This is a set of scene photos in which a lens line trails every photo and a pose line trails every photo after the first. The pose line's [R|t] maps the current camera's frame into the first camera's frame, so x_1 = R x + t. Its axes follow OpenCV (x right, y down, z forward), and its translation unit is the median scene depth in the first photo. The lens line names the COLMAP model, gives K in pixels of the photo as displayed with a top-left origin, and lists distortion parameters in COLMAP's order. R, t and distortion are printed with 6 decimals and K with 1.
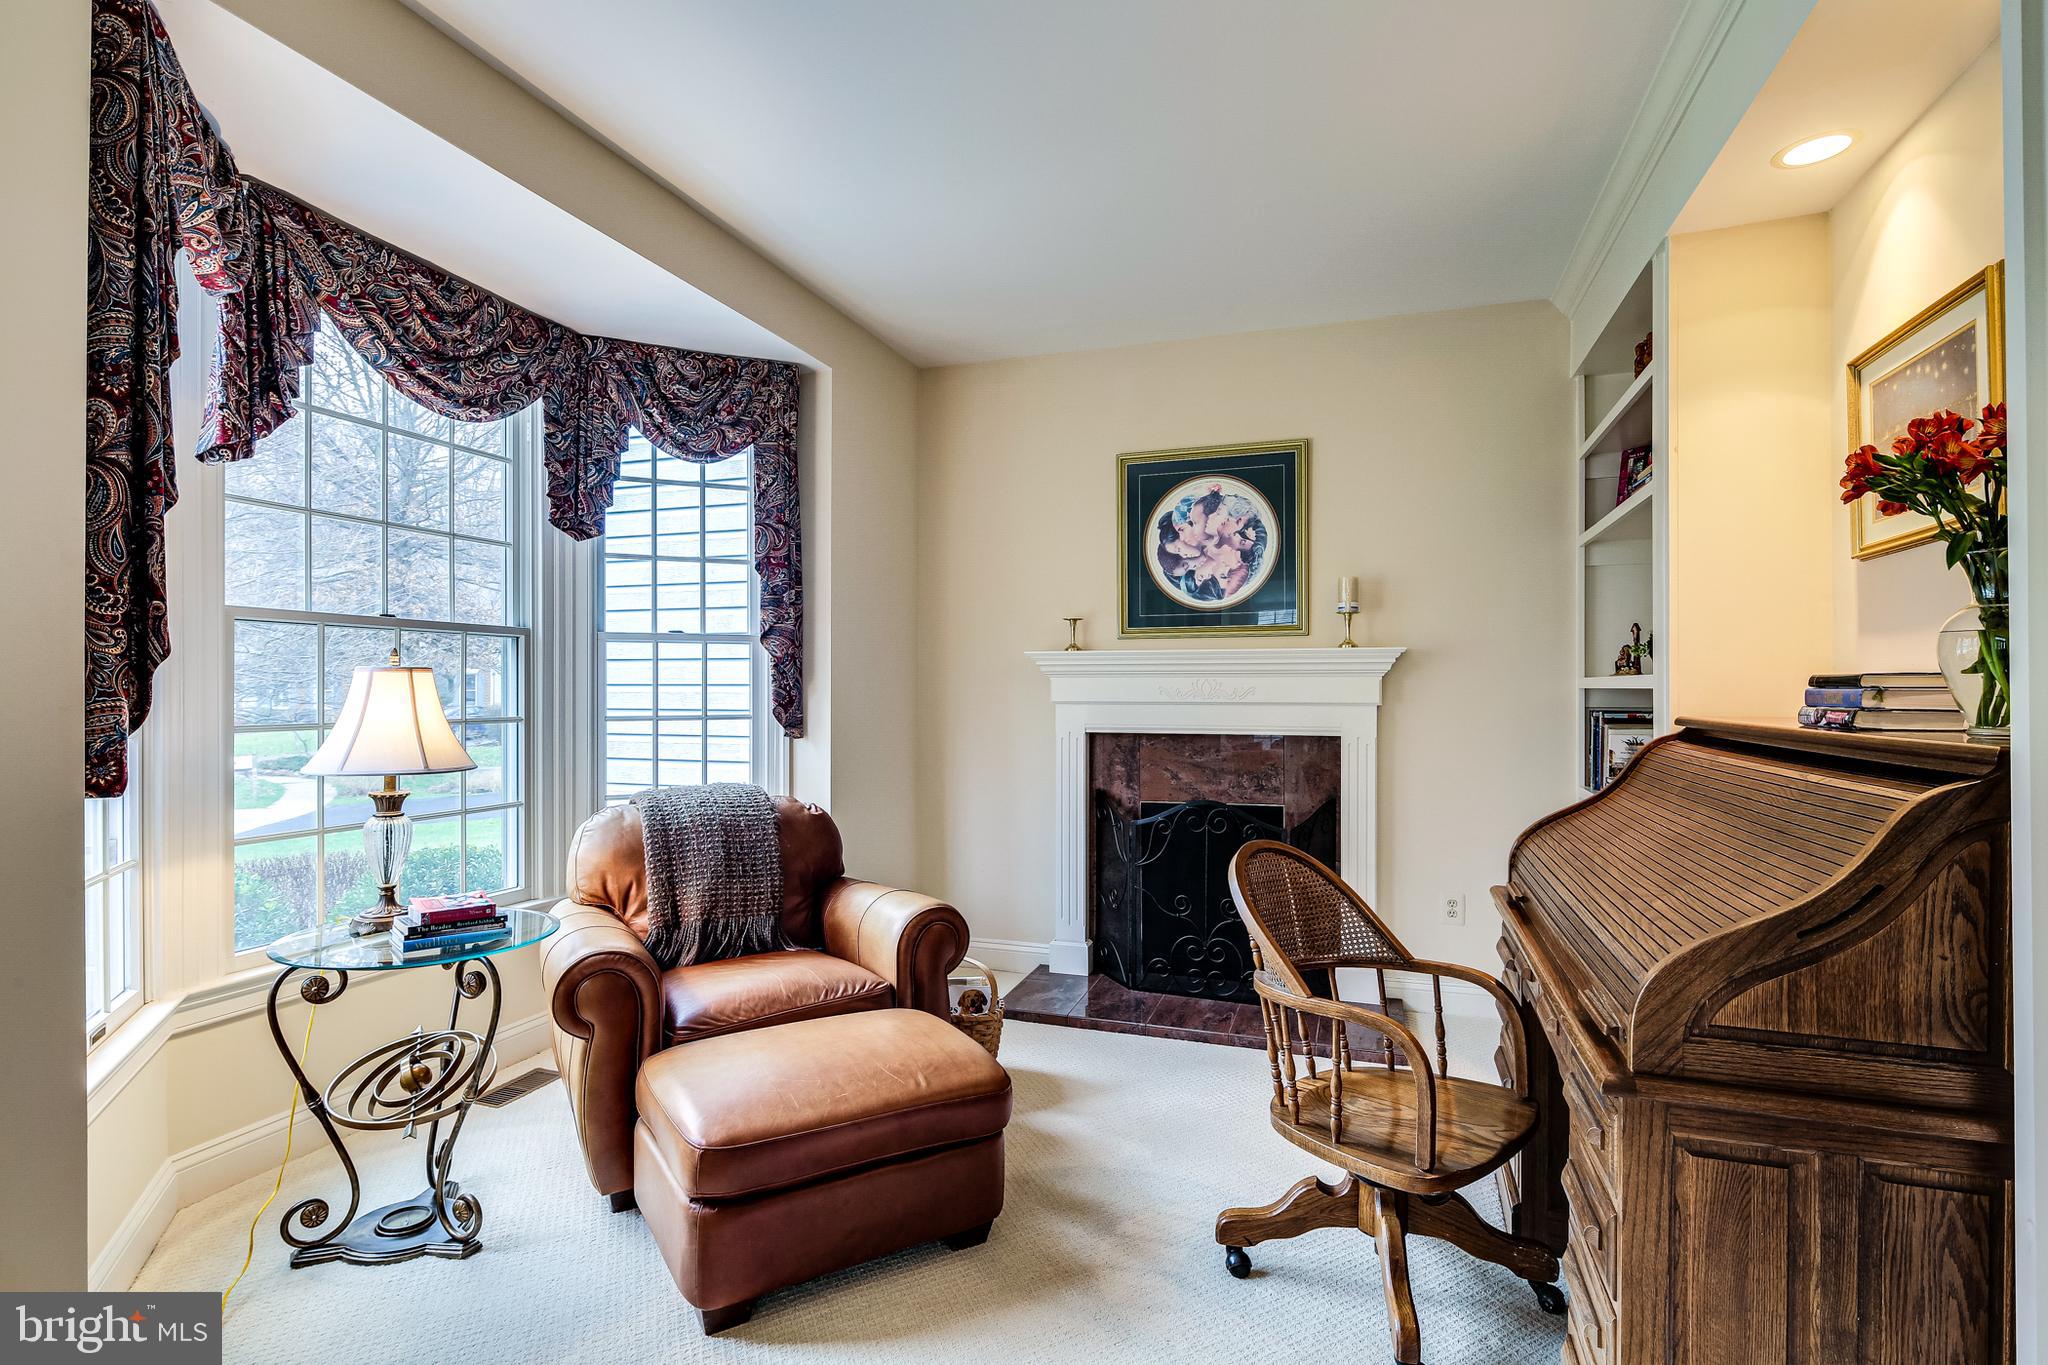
lens RADIAL K [[995.0, 0, 1029.3], [0, 995.0, 691.9], [0, 0, 1]] dist [-0.000471, -0.000652]
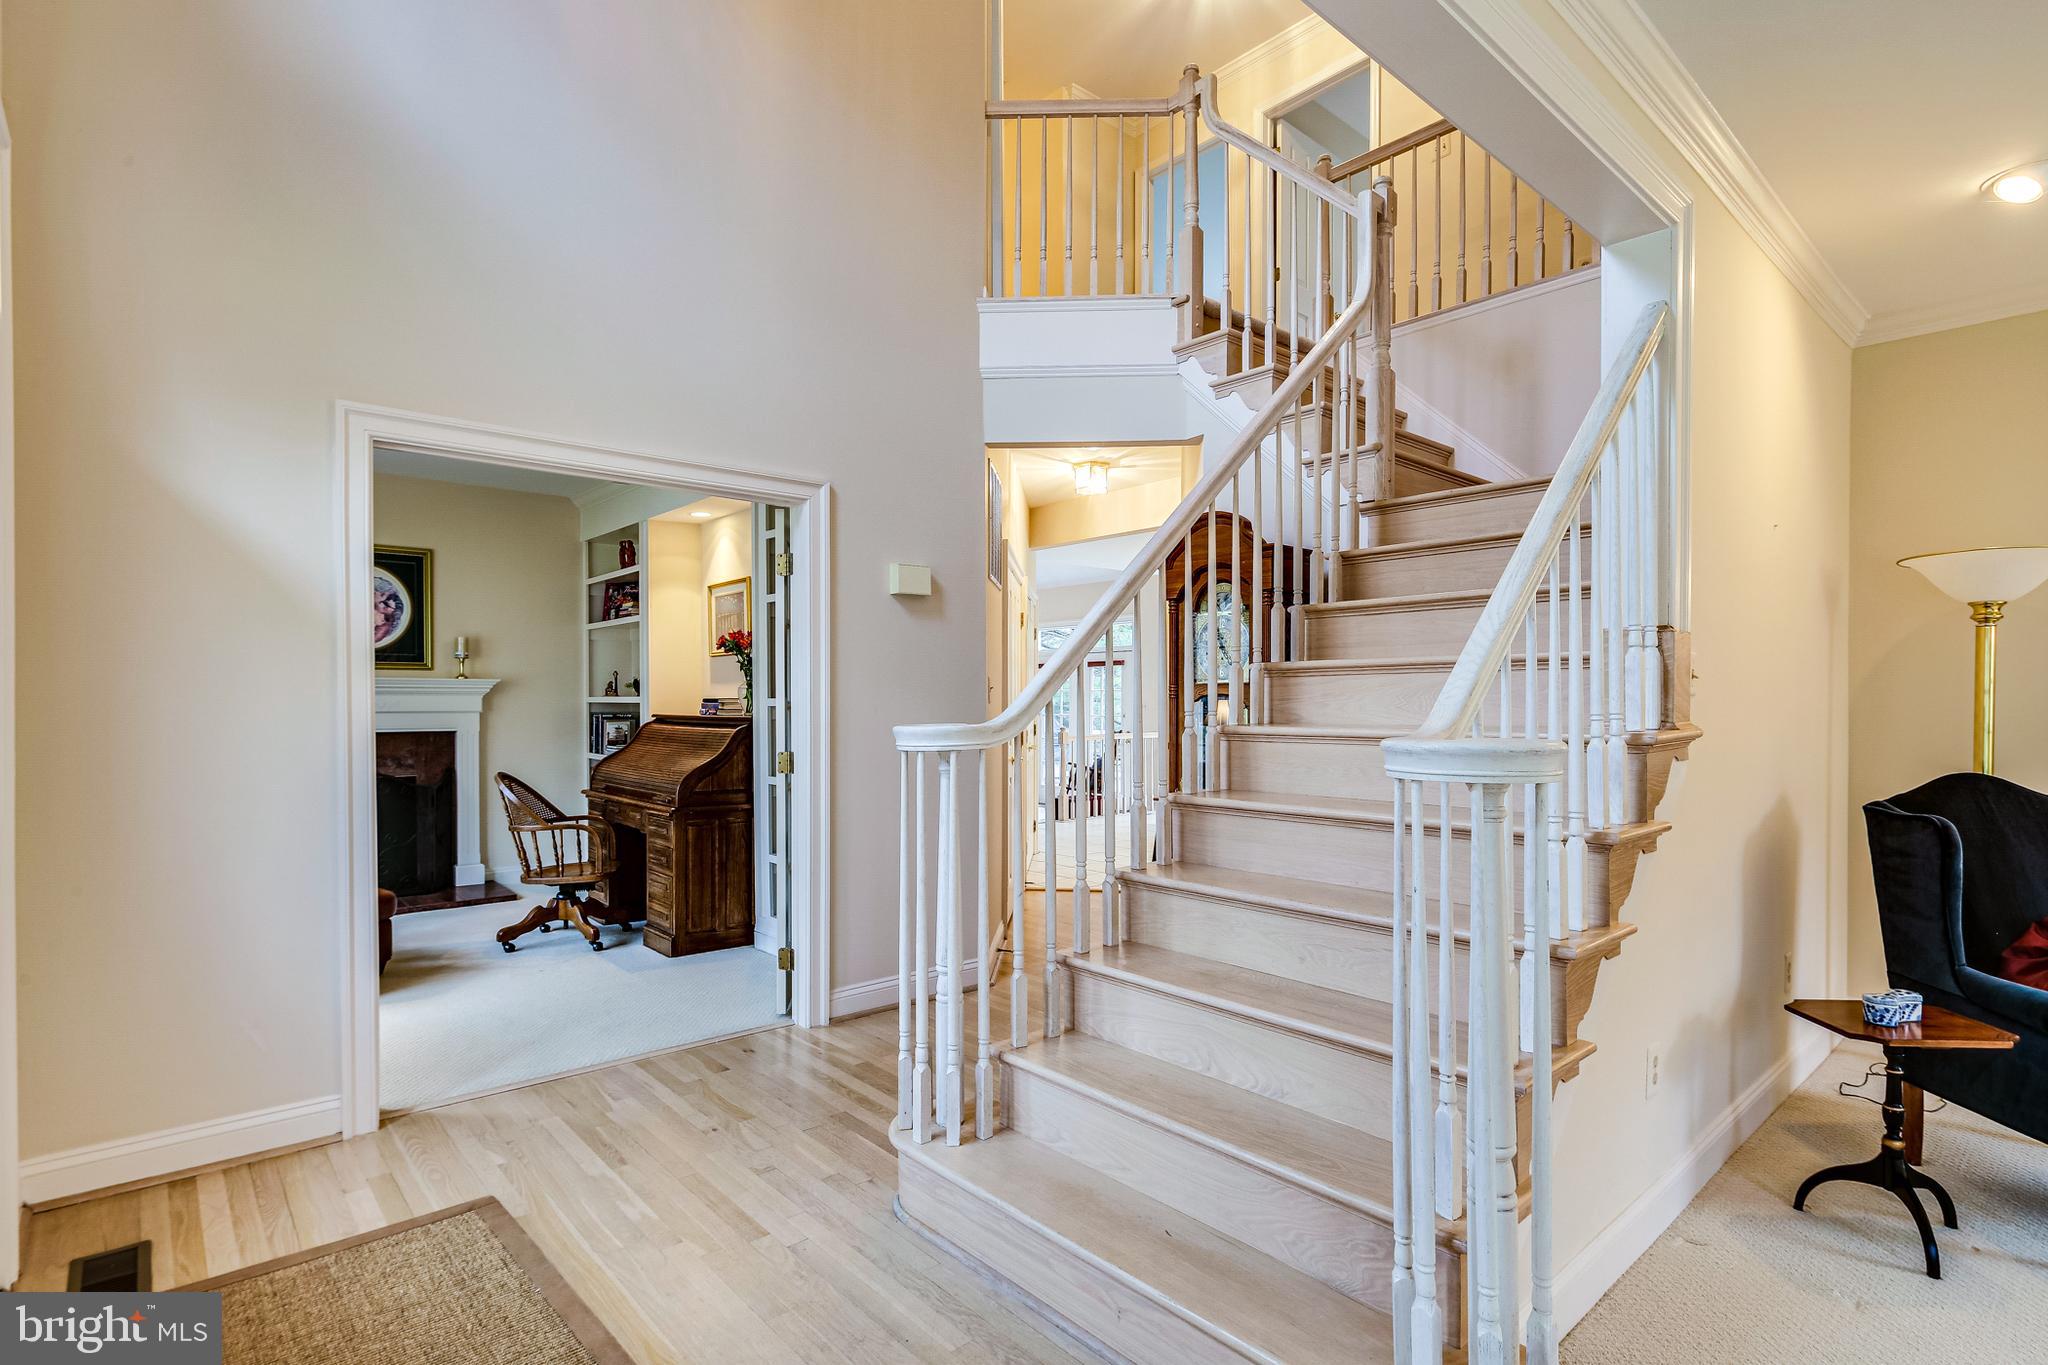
lens RADIAL K [[995.0, 0, 1029.3], [0, 995.0, 691.9], [0, 0, 1]] dist [-0.000471, -0.000652]
pose [[0.488855, 0.010013, 0.872307, -1.144424], [0.002579, 0.999913, -0.012924, 0.004283], [-0.872361, 0.008568, 0.488787, -1.125870]]
